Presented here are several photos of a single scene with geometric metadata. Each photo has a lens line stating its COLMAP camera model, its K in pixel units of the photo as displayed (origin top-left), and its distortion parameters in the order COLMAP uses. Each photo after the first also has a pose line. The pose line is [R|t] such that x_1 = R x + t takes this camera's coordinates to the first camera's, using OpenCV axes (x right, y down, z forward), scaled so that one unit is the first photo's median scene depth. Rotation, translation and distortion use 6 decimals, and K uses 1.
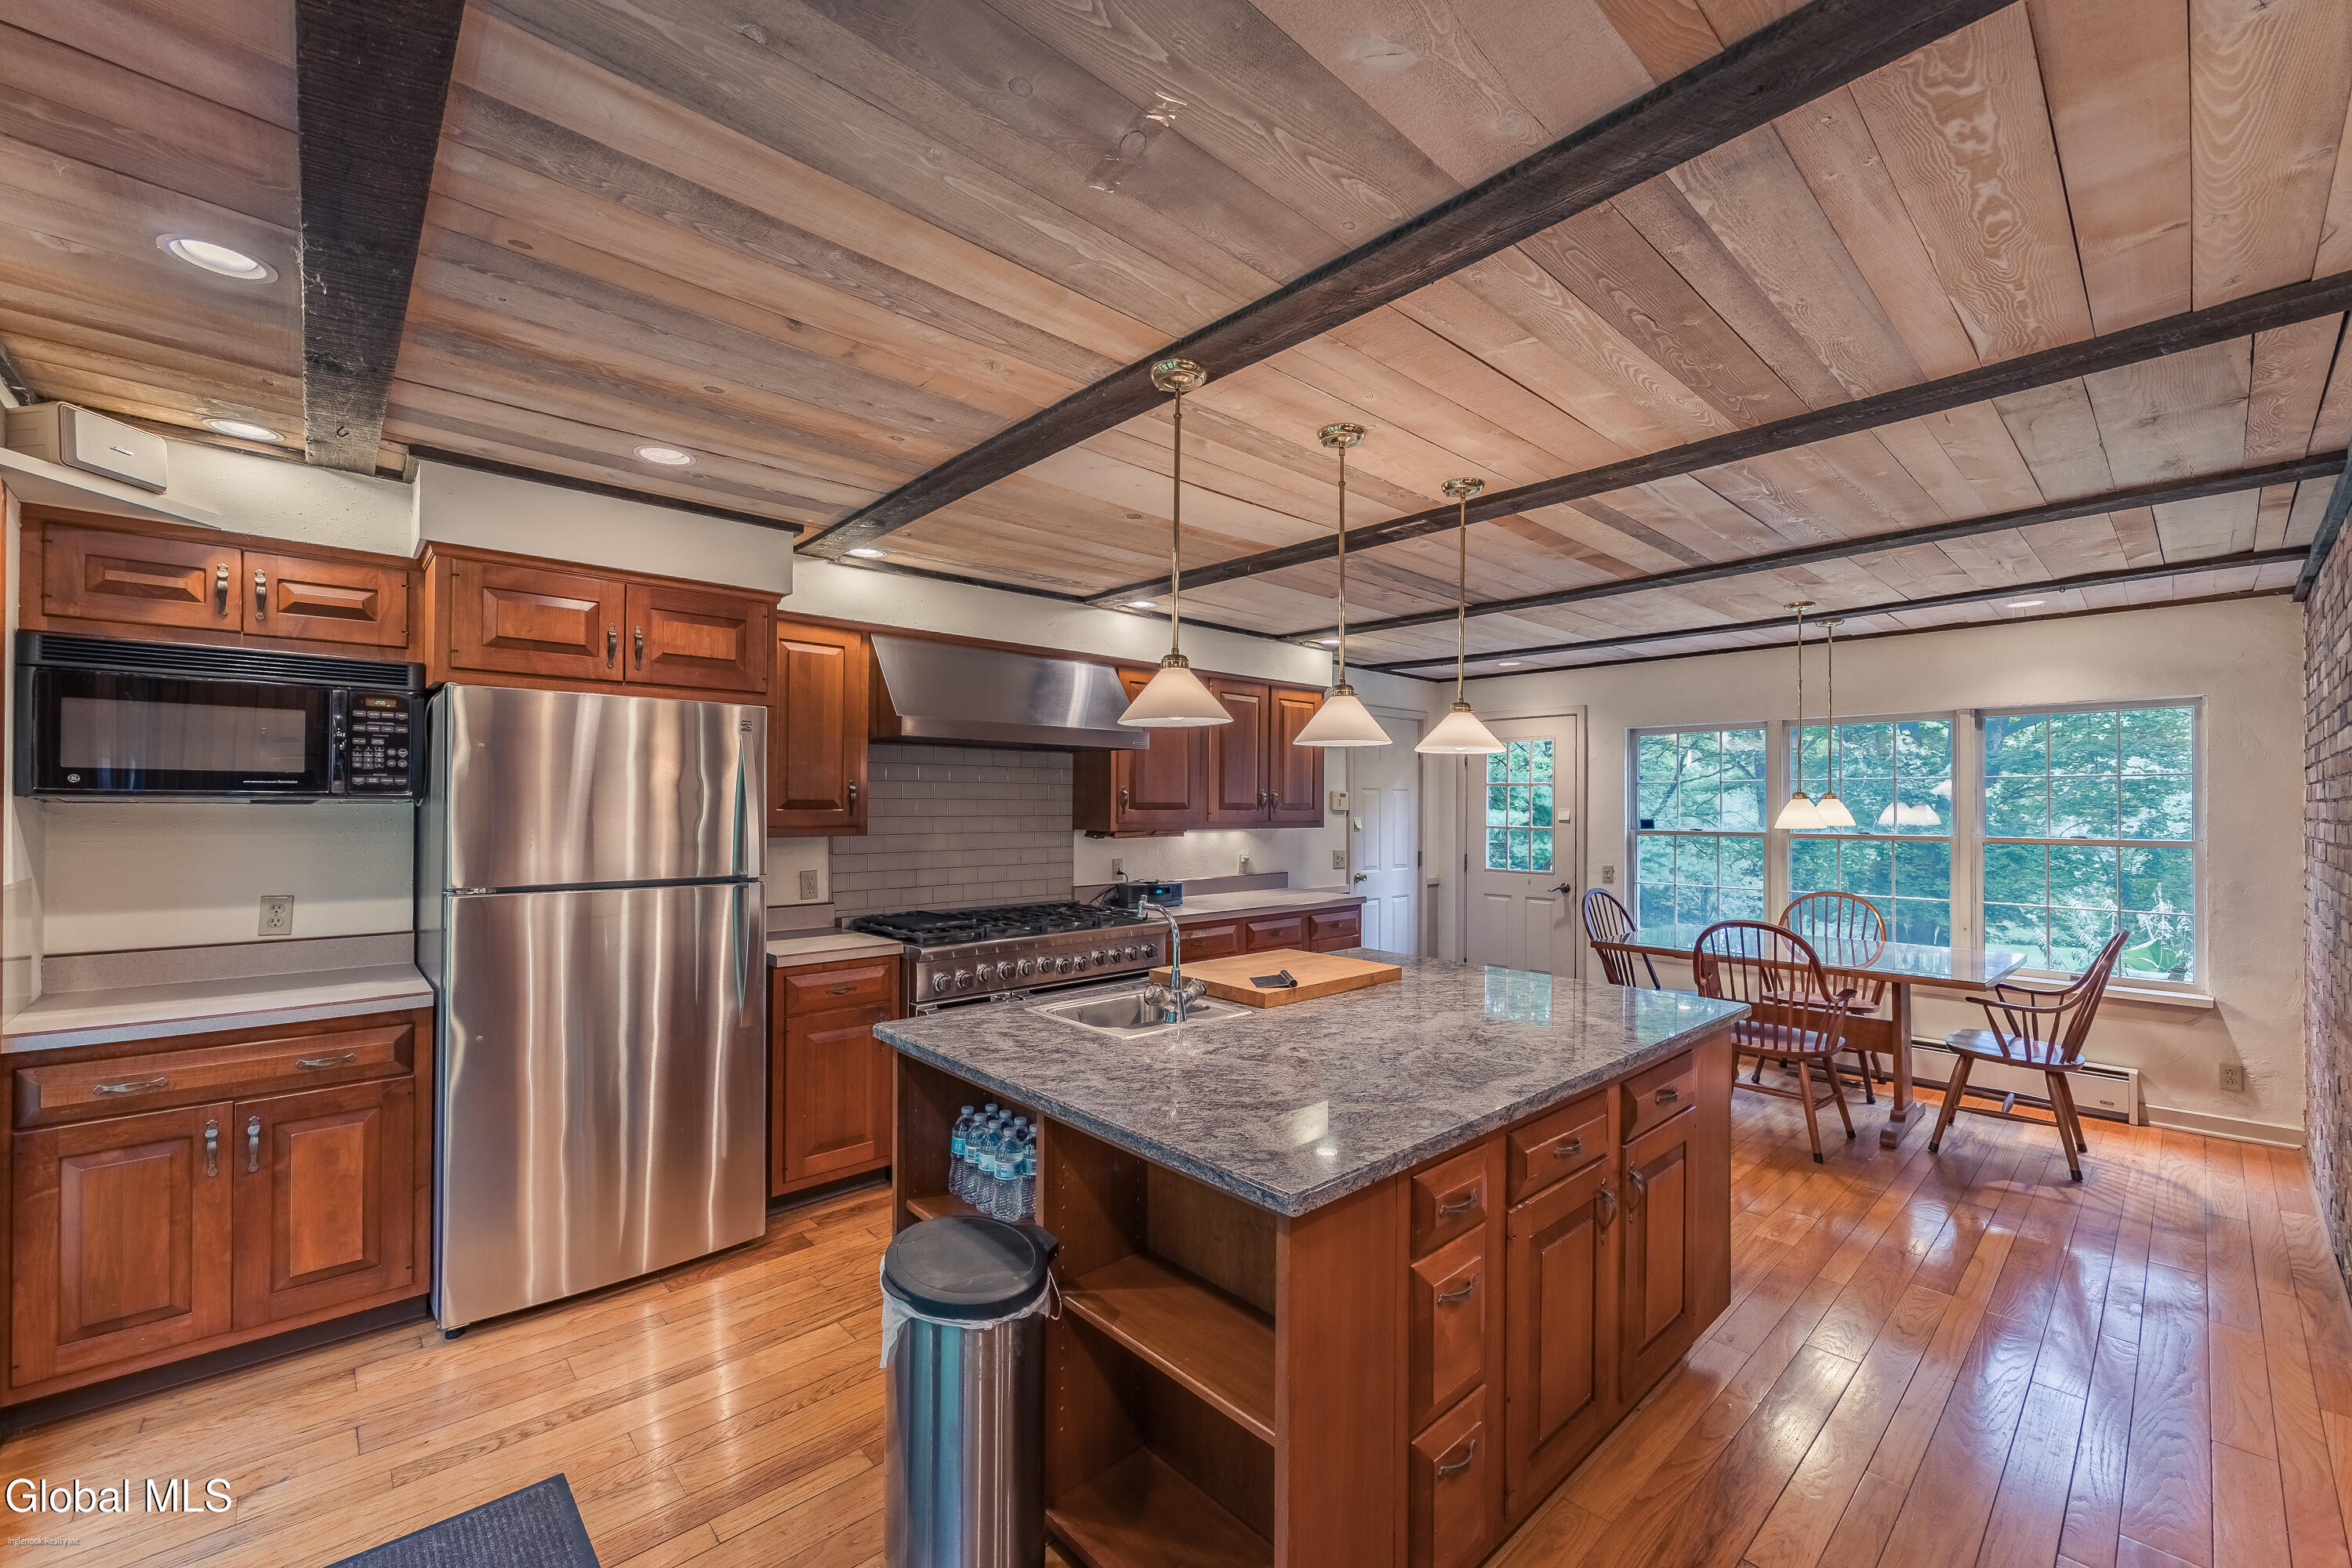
lens RADIAL K [[935.5, 0, 1182.7], [0, 935.5, 790.1], [0, 0, 1]] dist [0.000965, 0.000094]
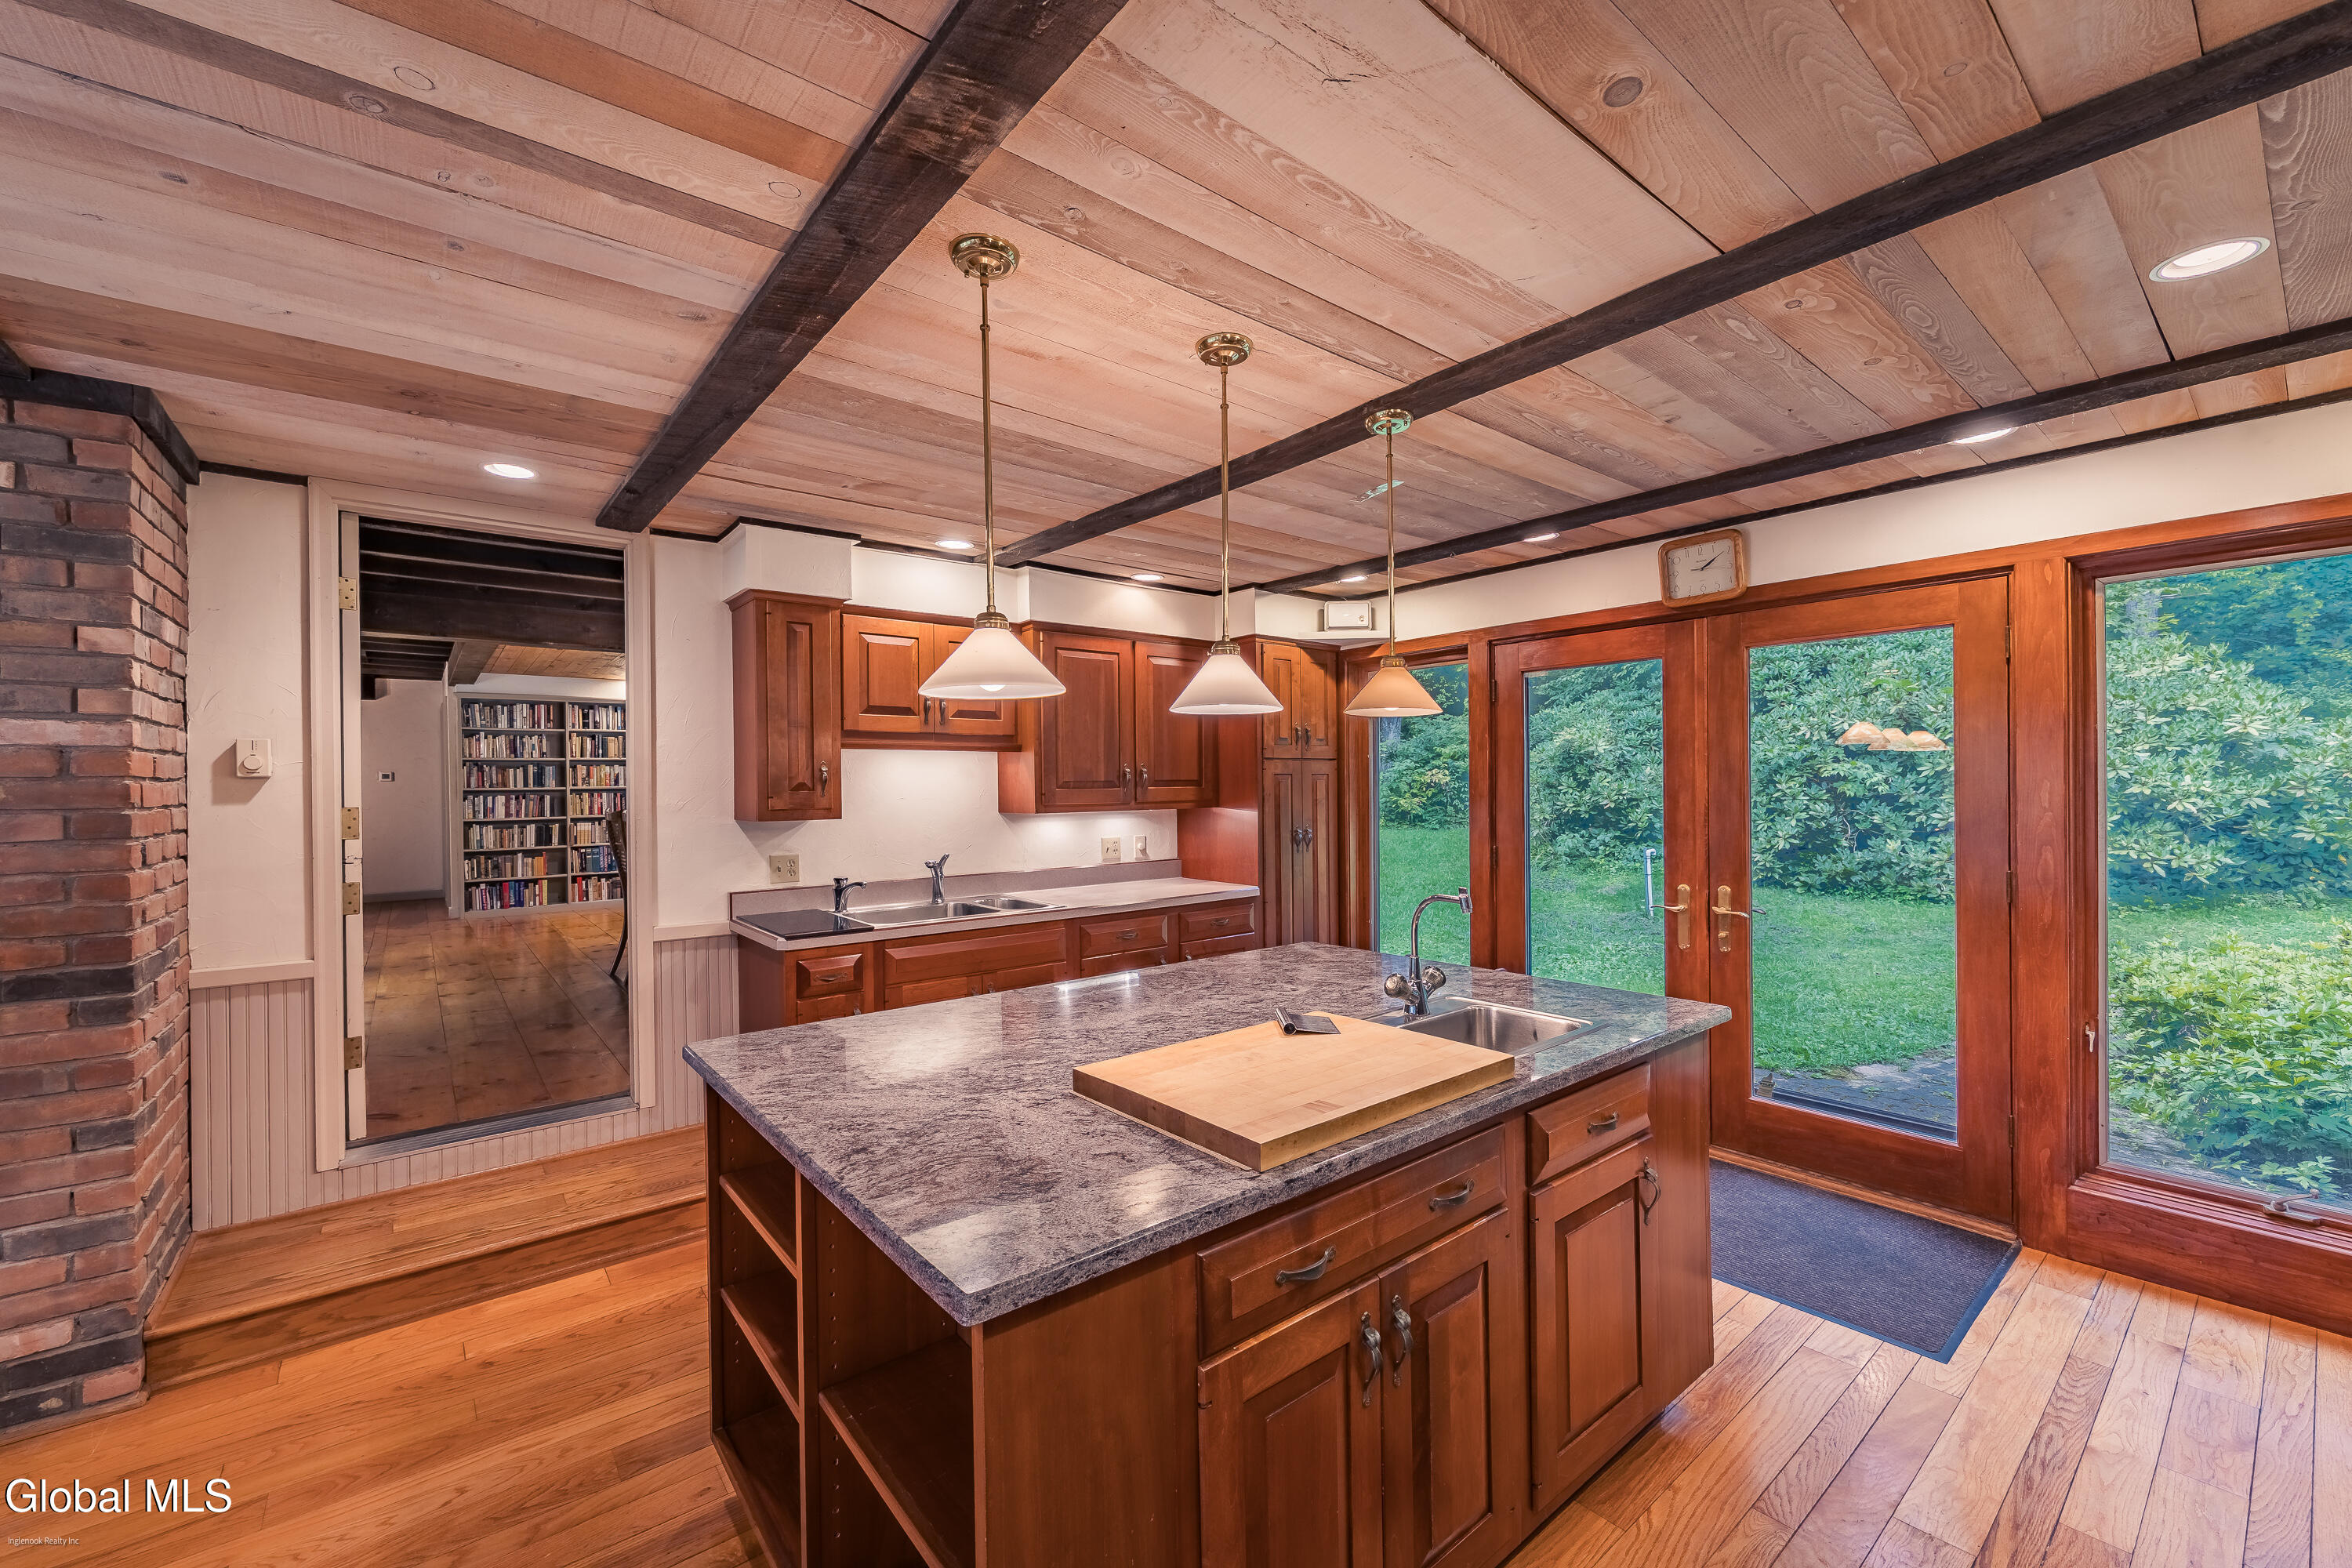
lens RADIAL K [[934.0, 0, 1167.1], [0, 934.0, 788.5], [0, 0, 1]] dist [-0.000434, -0.000044]
pose [[-0.997737, 0.003845, 0.067128, 0.208722], [0.003277, 0.999958, -0.008559, 0.038523], [-0.067158, -0.008319, -0.997708, 2.282839]]
